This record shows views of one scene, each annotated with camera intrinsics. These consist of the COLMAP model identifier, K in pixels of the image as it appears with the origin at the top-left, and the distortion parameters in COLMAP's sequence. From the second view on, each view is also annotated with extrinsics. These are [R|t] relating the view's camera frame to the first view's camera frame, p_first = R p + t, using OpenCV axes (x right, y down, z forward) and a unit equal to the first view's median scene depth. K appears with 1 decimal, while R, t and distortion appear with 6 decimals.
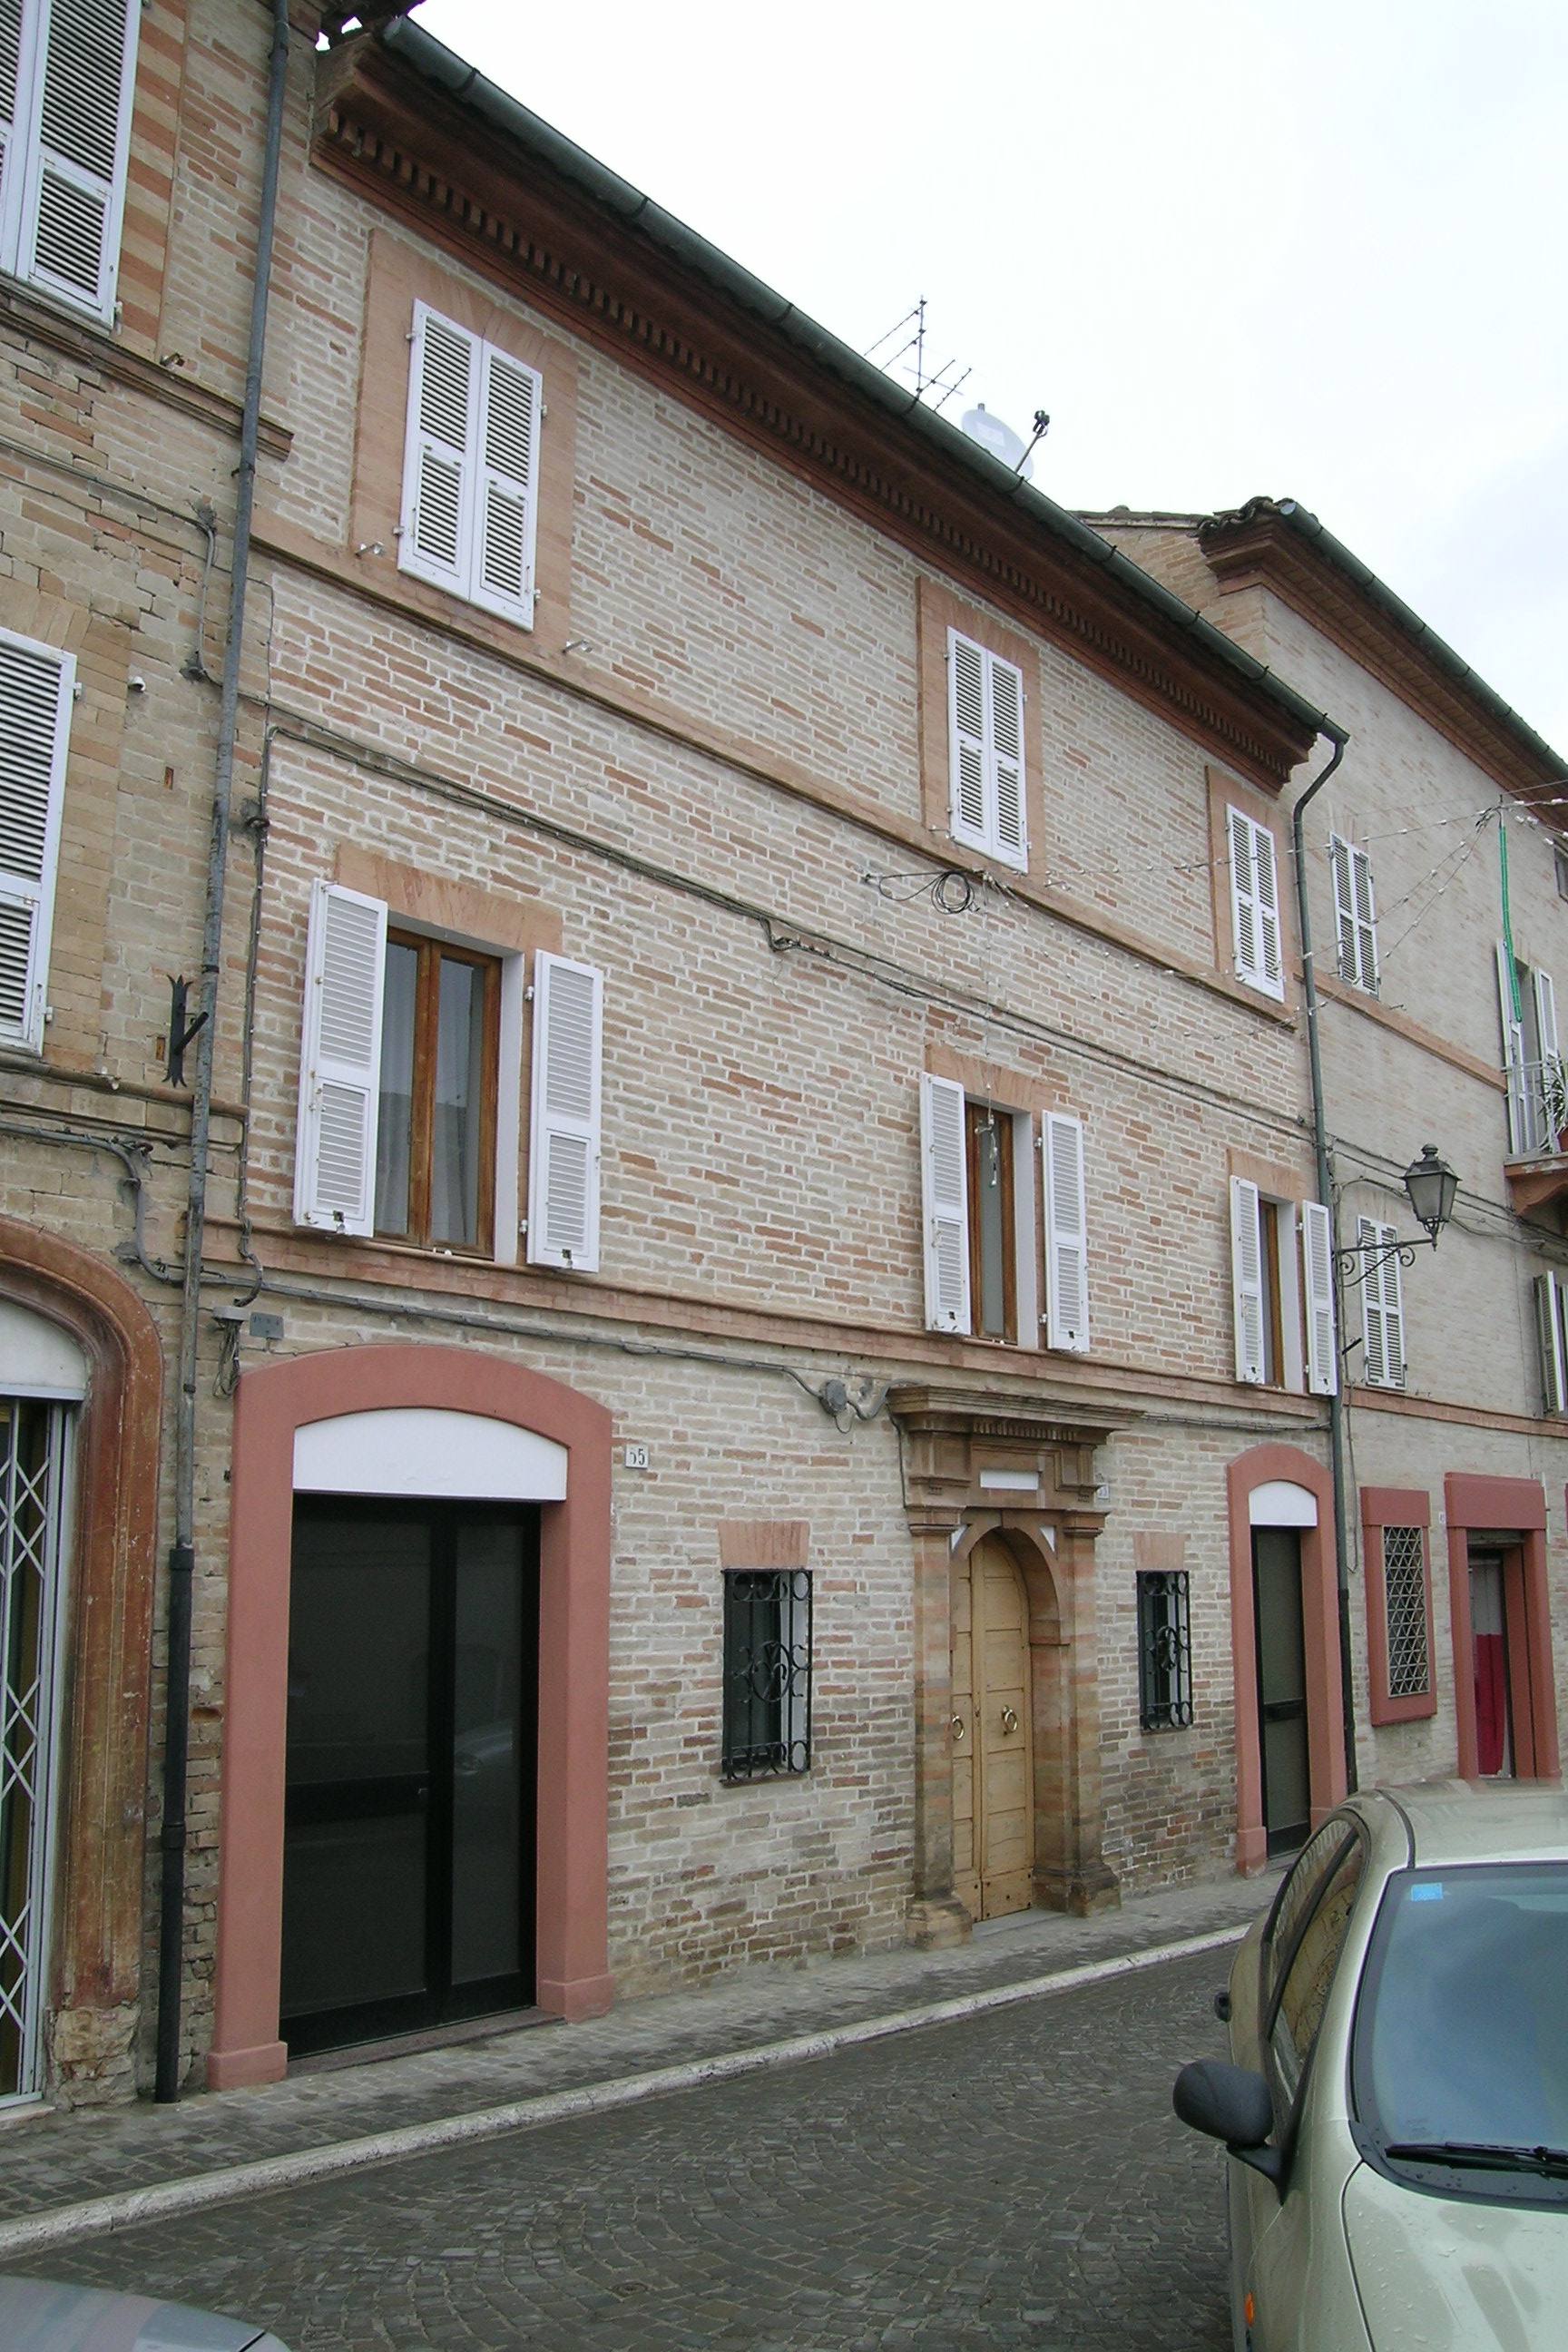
lens RADIAL K [[1932.5, 0, 785.0], [0, 1932.5, 1175.7], [0, 0, 1]] dist [-0.132312, 0.103180]
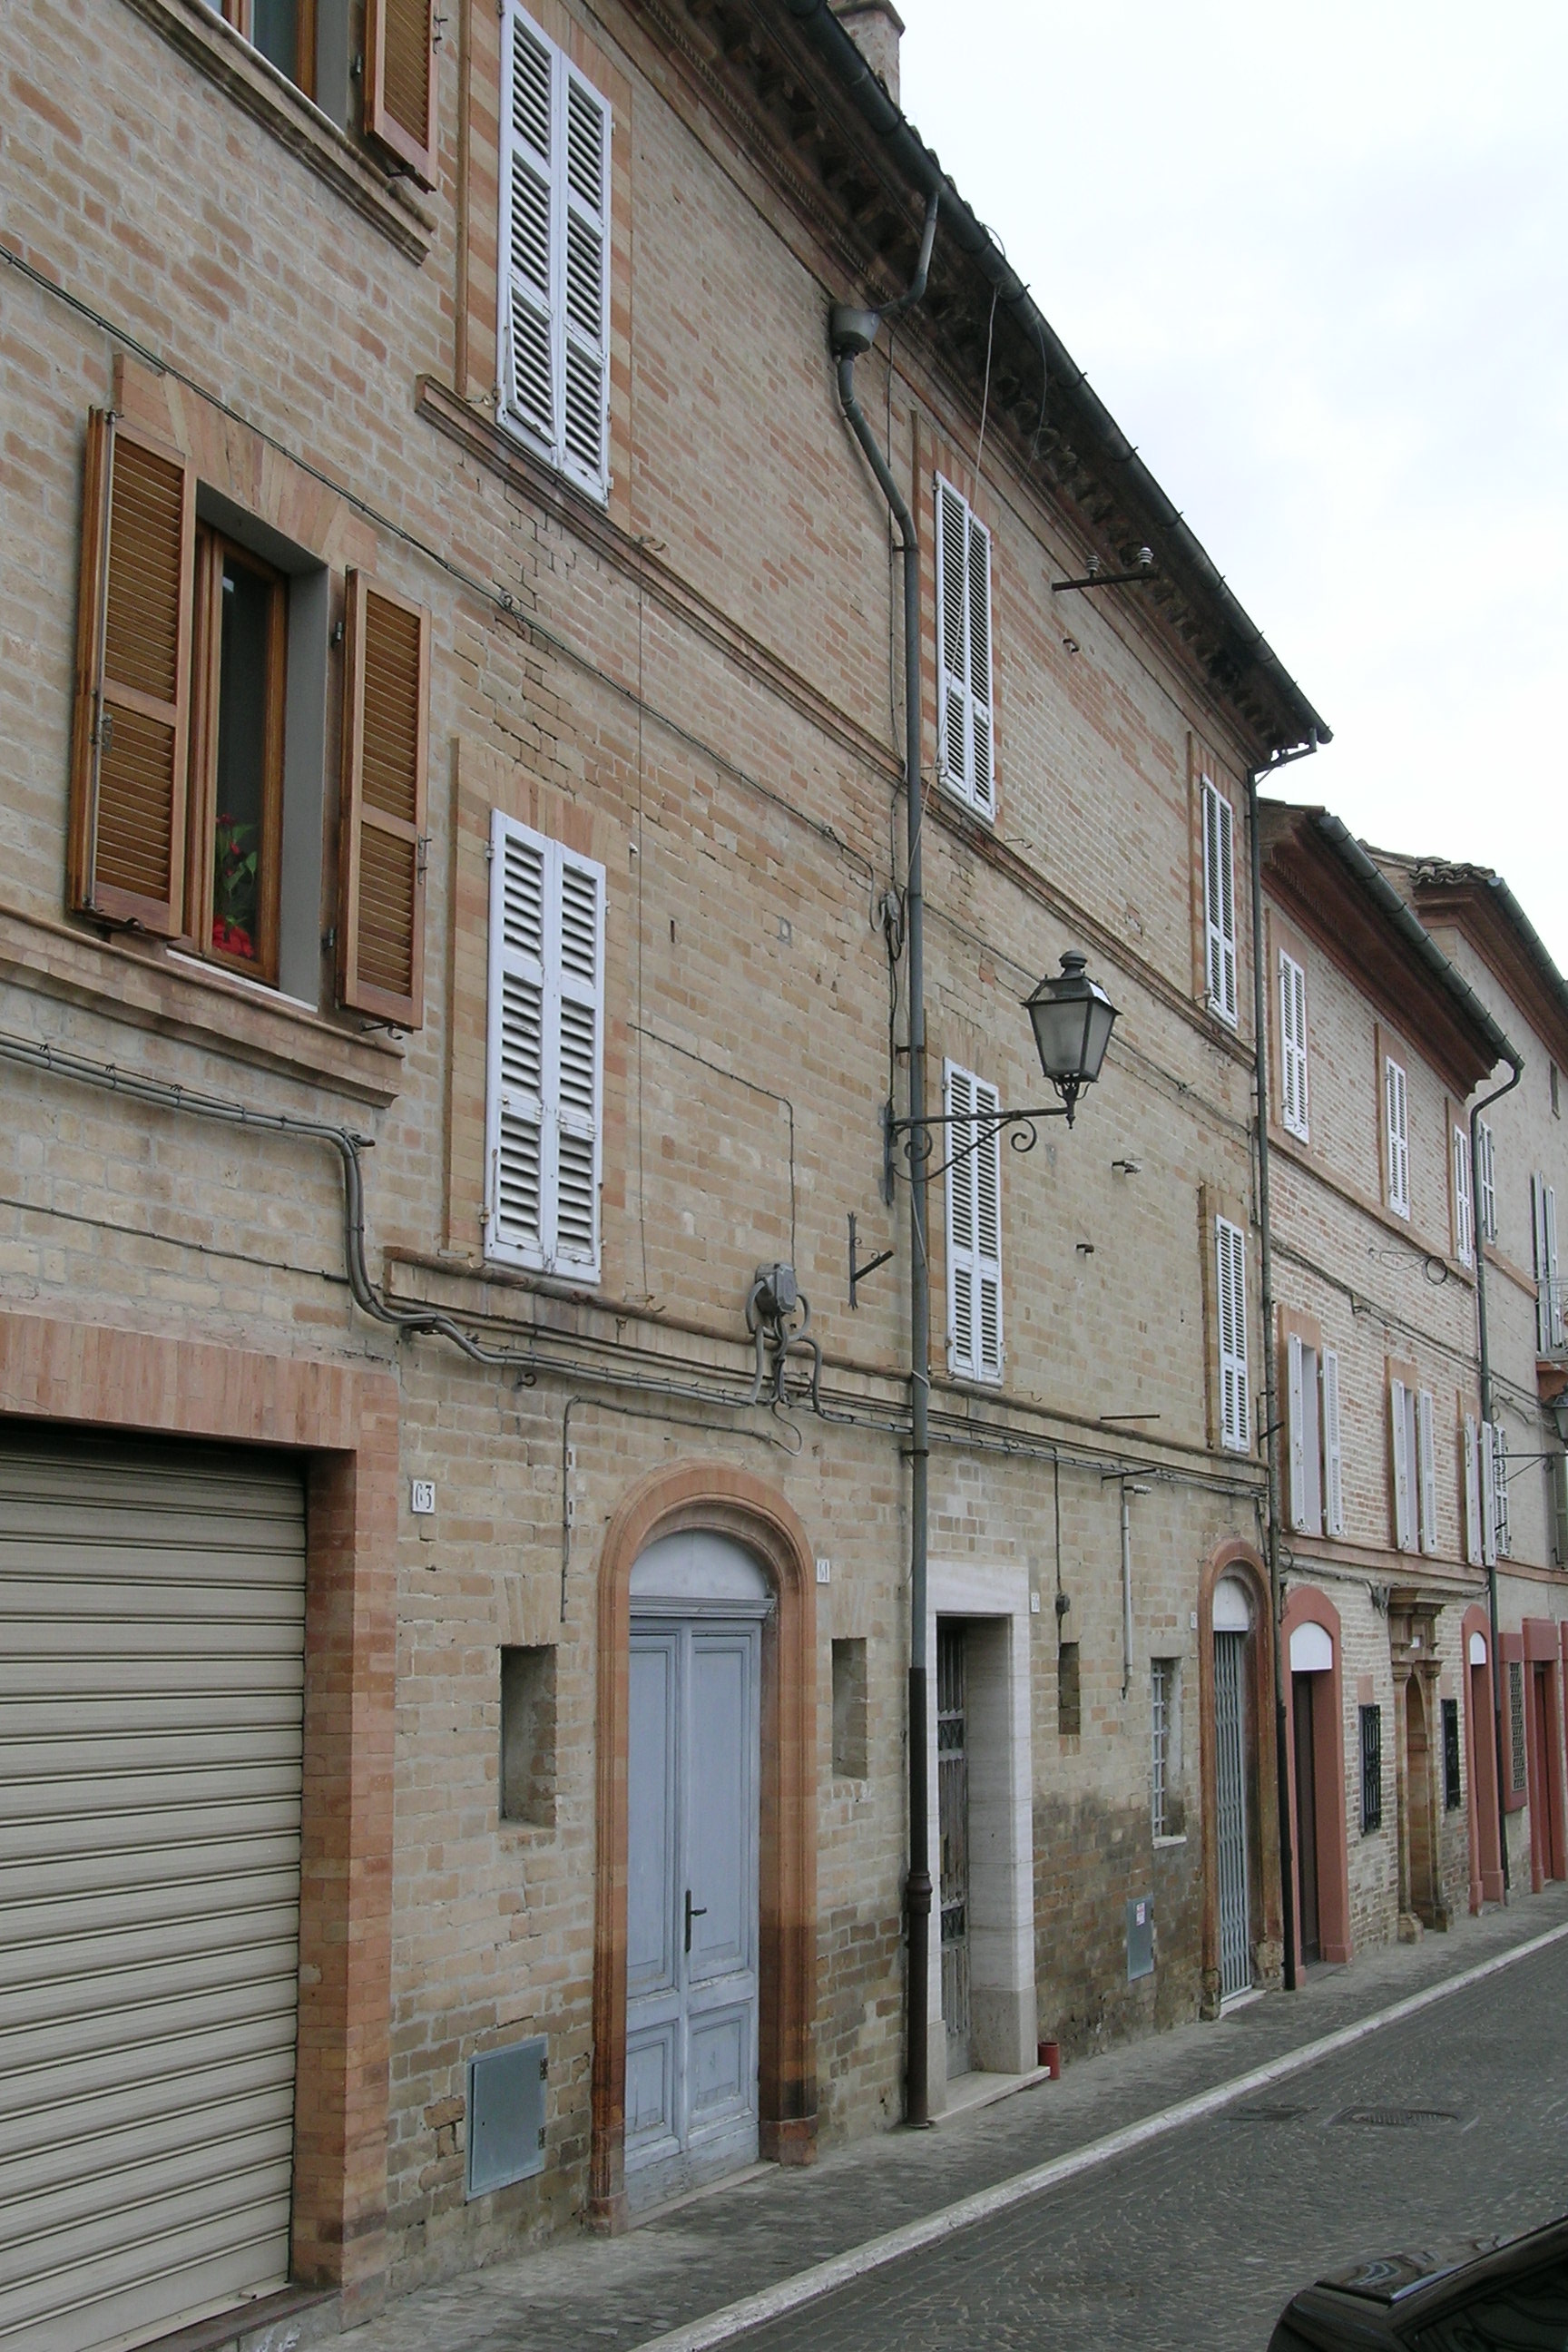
lens RADIAL K [[2923.7, 0, 783.6], [0, 2923.7, 1178.5], [0, 0, 1]] dist [0.023357, 0.000000]
pose [[0.947561, 0.048431, 0.315884, -0.842195], [-0.062374, 0.997468, 0.034173, -0.194527], [-0.313429, -0.052084, 0.948182, -0.778430]]
